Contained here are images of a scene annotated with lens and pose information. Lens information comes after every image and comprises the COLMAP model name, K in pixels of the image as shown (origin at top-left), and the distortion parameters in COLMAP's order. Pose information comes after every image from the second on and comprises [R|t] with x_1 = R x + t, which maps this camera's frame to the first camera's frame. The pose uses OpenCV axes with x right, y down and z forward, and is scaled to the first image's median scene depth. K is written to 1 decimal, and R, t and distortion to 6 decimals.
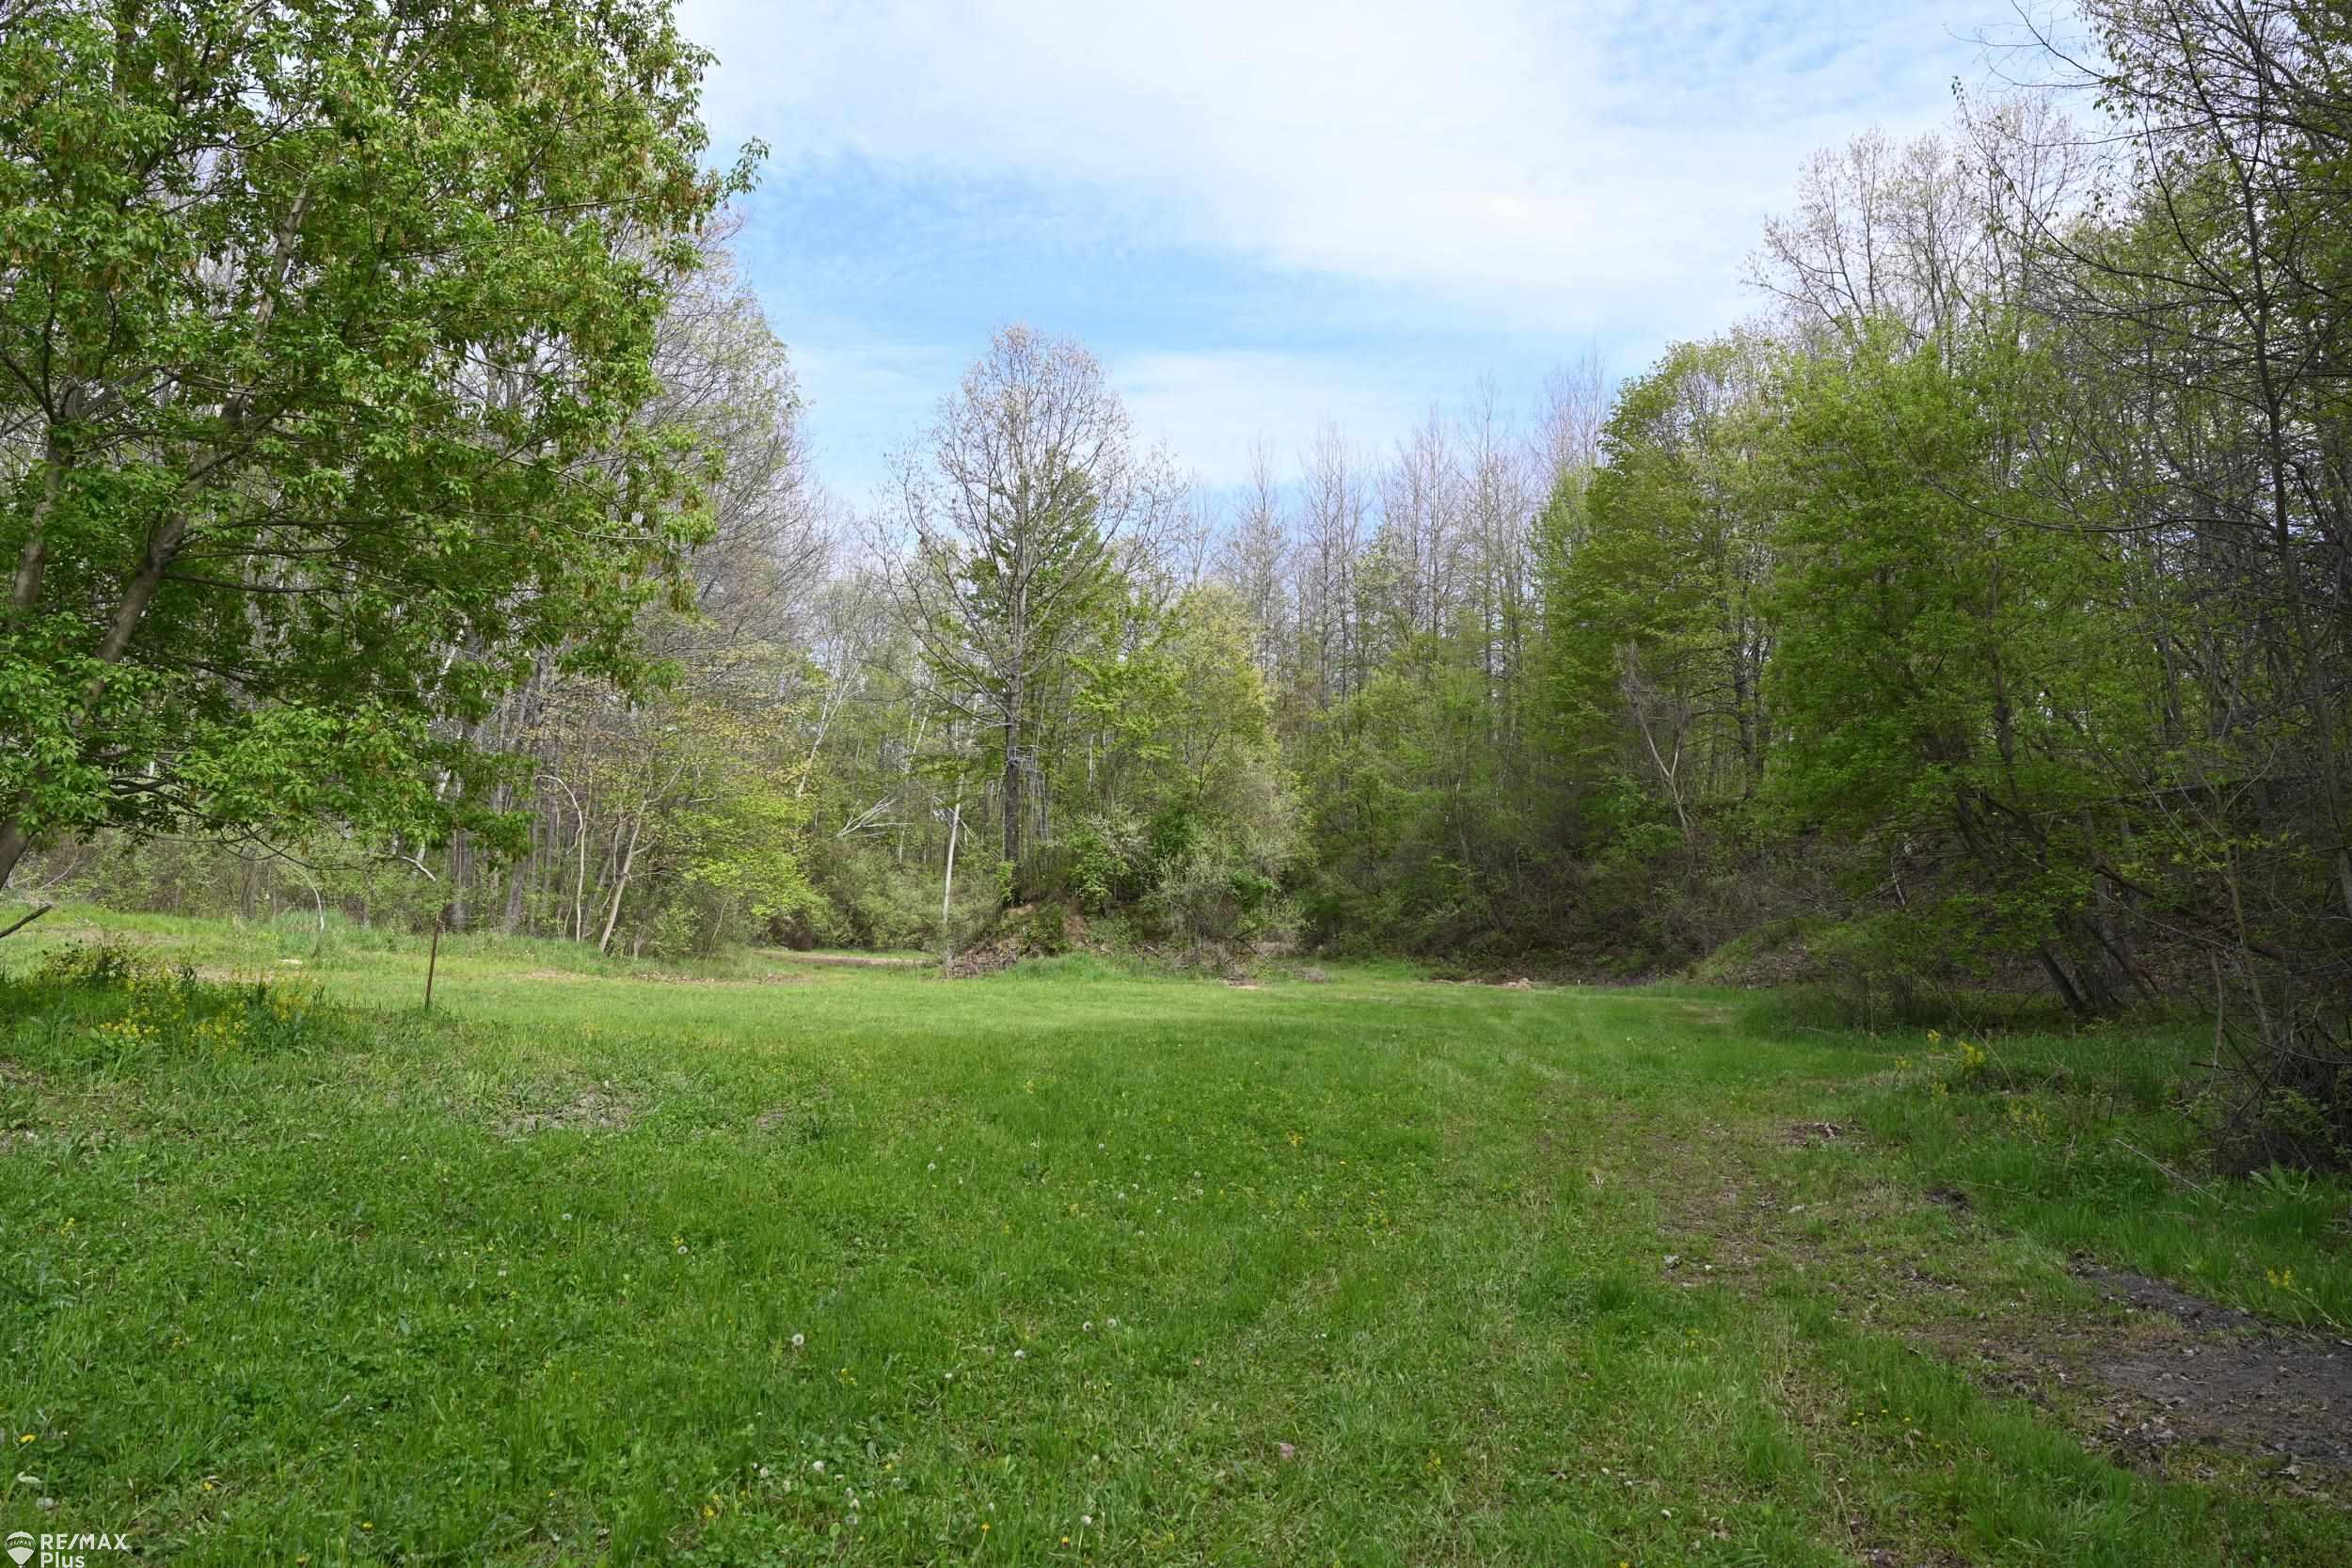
lens RADIAL K [[1568.7, 0, 1159.4], [0, 1568.7, 788.0], [0, 0, 1]] dist [0.000514, -0.002584]
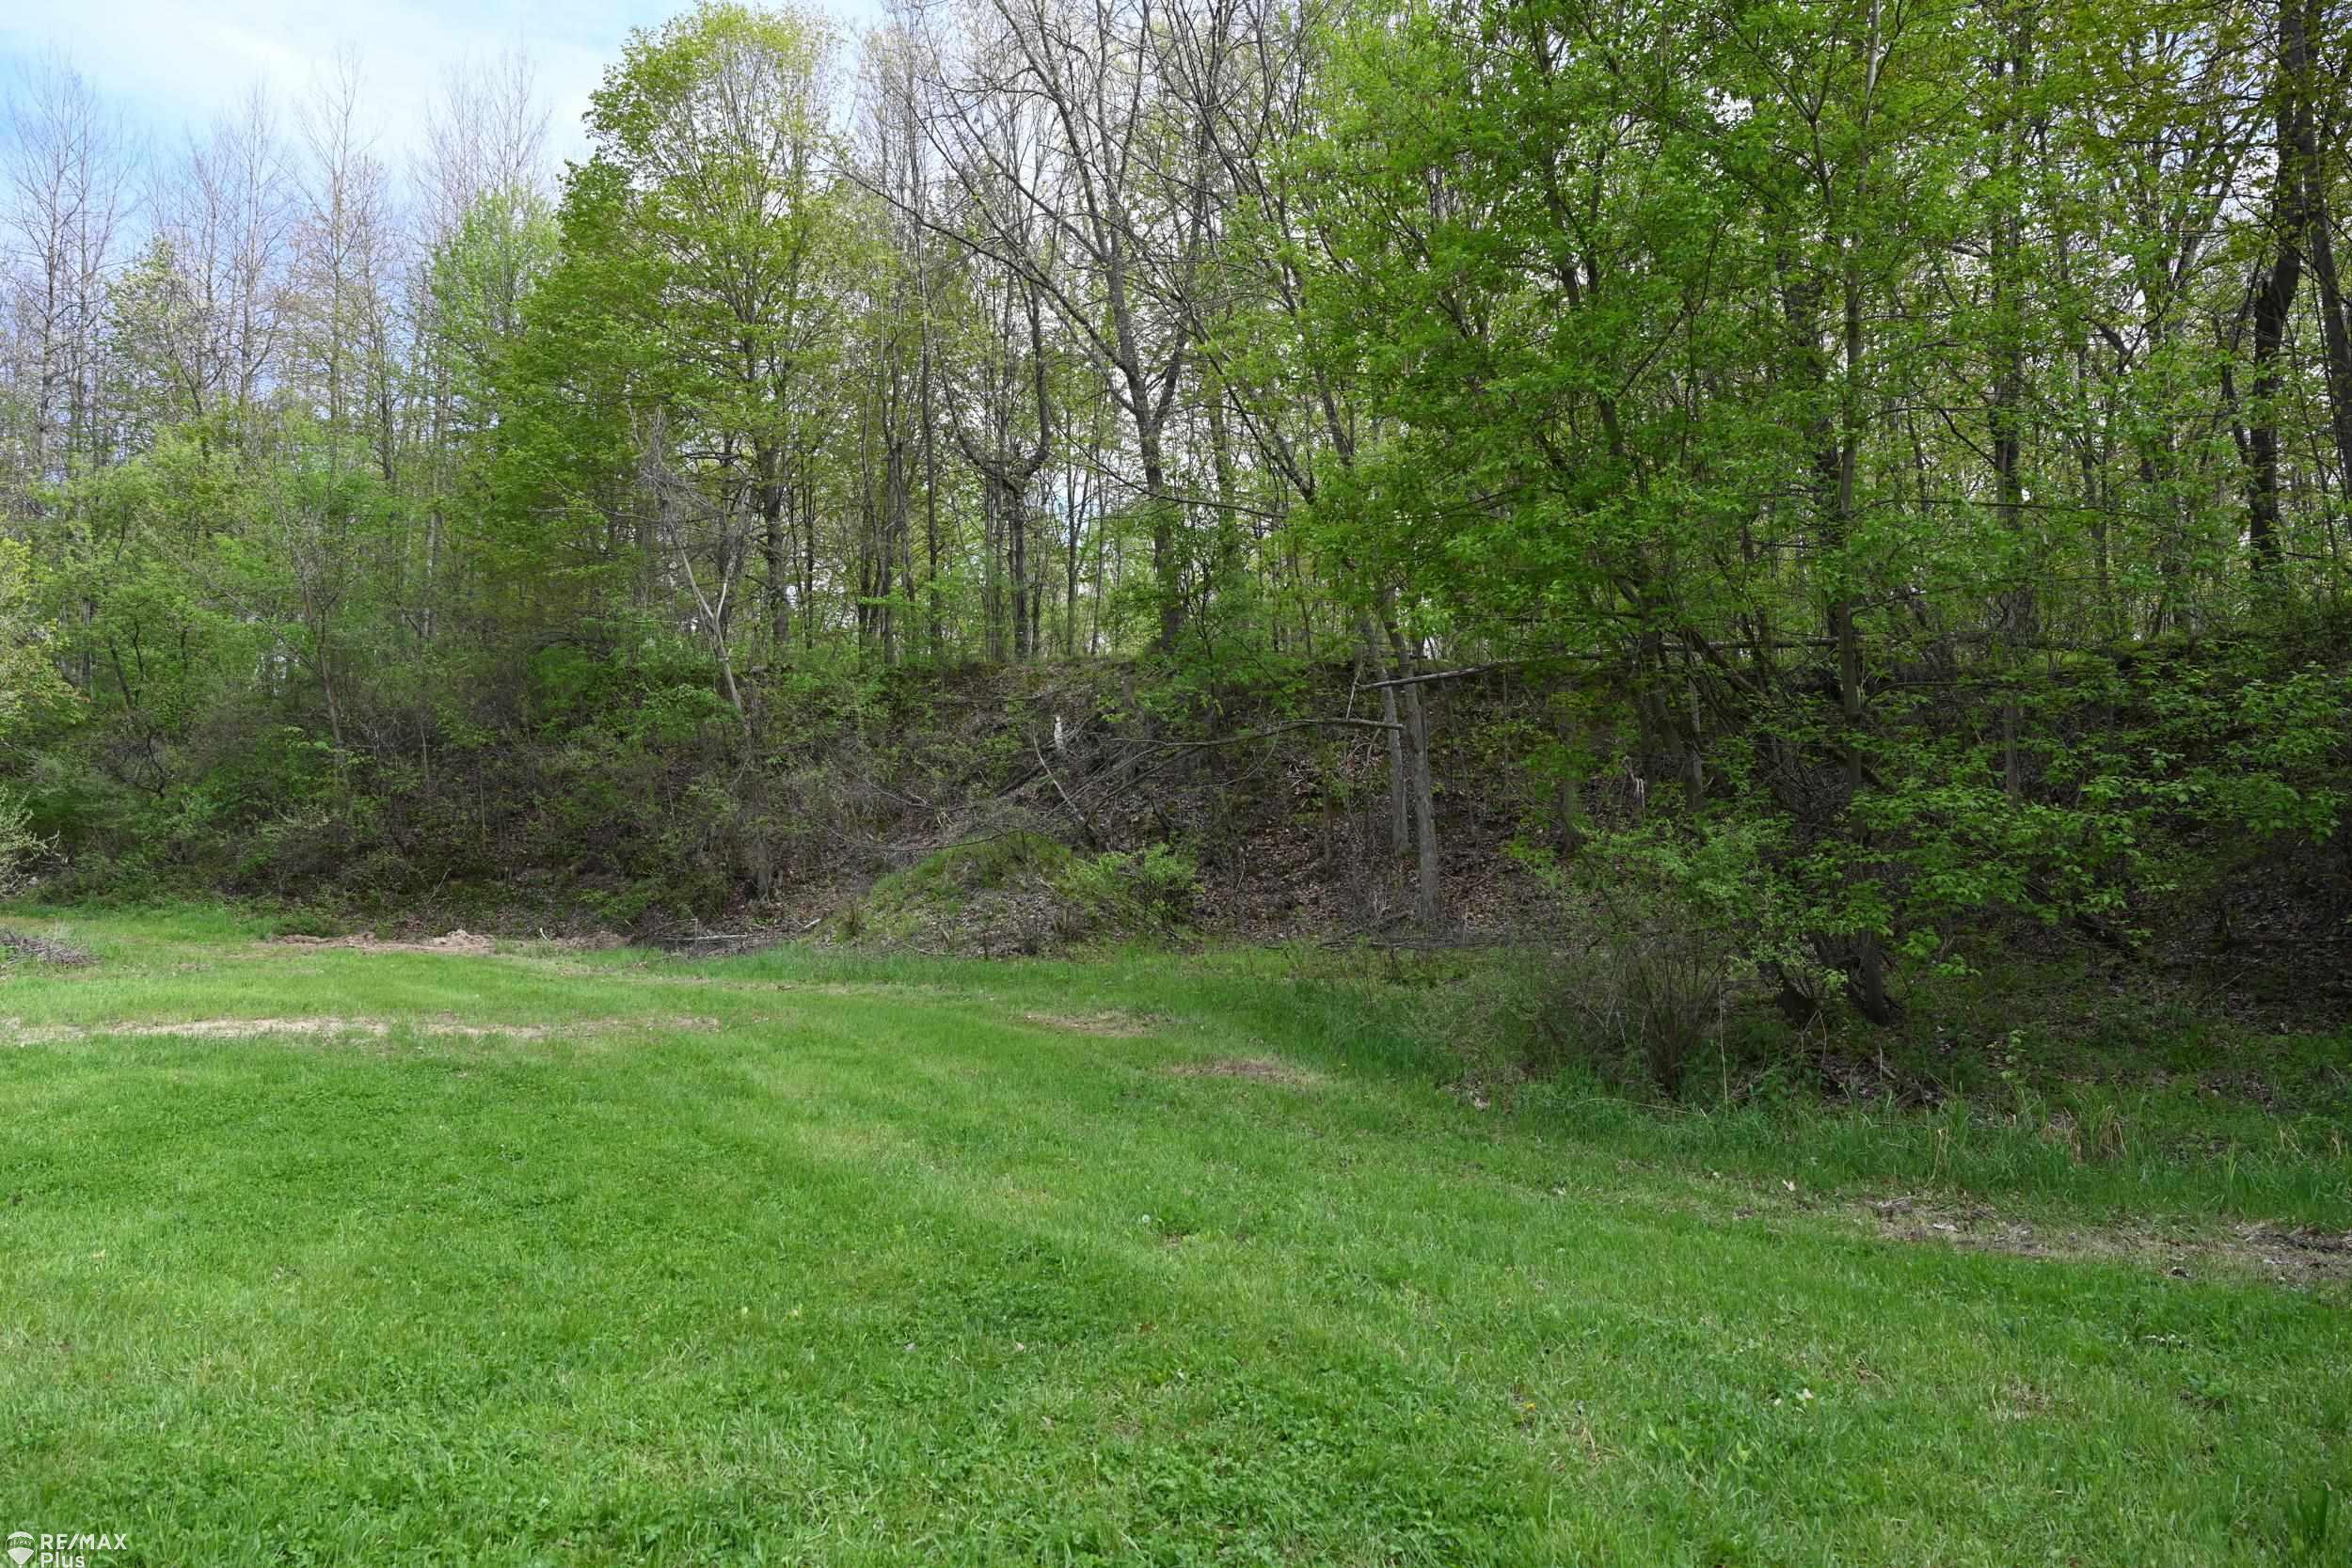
lens RADIAL K [[1568.7, 0, 1159.4], [0, 1568.7, 788.0], [0, 0, 1]] dist [0.000514, -0.002584]
pose [[0.736535, 0.019243, 0.676126, 0.015925], [-0.057547, 0.997754, 0.034292, 0.025836], [-0.673947, -0.064166, 0.735988, 0.326977]]
